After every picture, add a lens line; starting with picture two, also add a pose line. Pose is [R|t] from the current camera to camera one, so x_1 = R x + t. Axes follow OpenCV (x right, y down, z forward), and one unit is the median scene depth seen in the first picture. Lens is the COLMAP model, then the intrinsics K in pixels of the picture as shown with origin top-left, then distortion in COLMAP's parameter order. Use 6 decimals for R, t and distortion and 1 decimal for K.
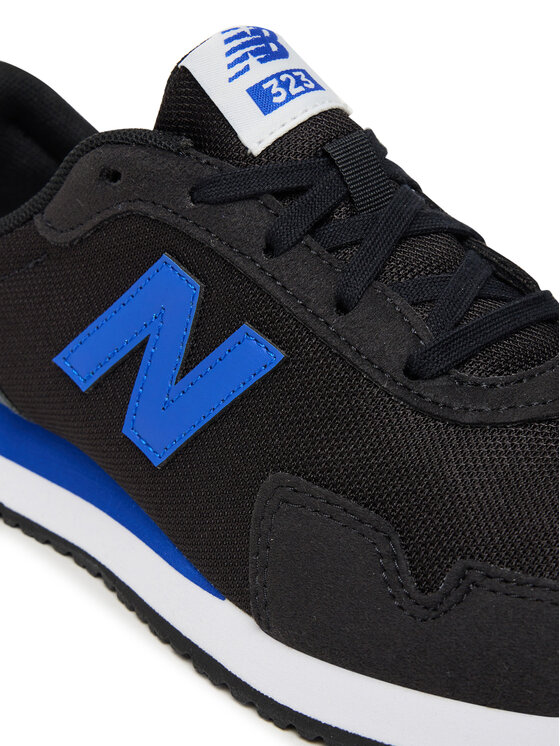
lens RADIAL K [[1748.9, 0, 277.9], [0, 1748.9, 372.0], [0, 0, 1]] dist [-0.087419, 0.000000]
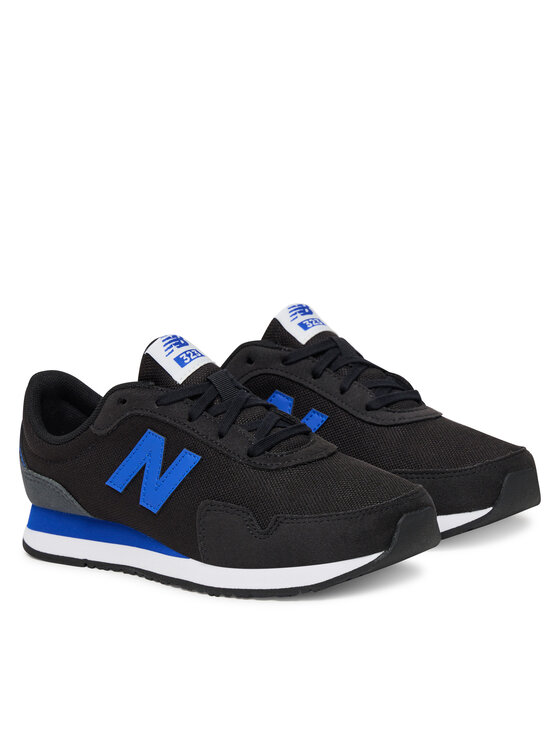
lens RADIAL K [[2235.4, 0, 280.8], [0, 2235.4, 373.1], [0, 0, 1]] dist [-0.253106, 0.000000]
pose [[0.991400, -0.123146, 0.044291, -0.009744], [0.129613, 0.970713, -0.202279, 0.526474], [-0.018084, 0.206280, 0.978326, -2.135652]]
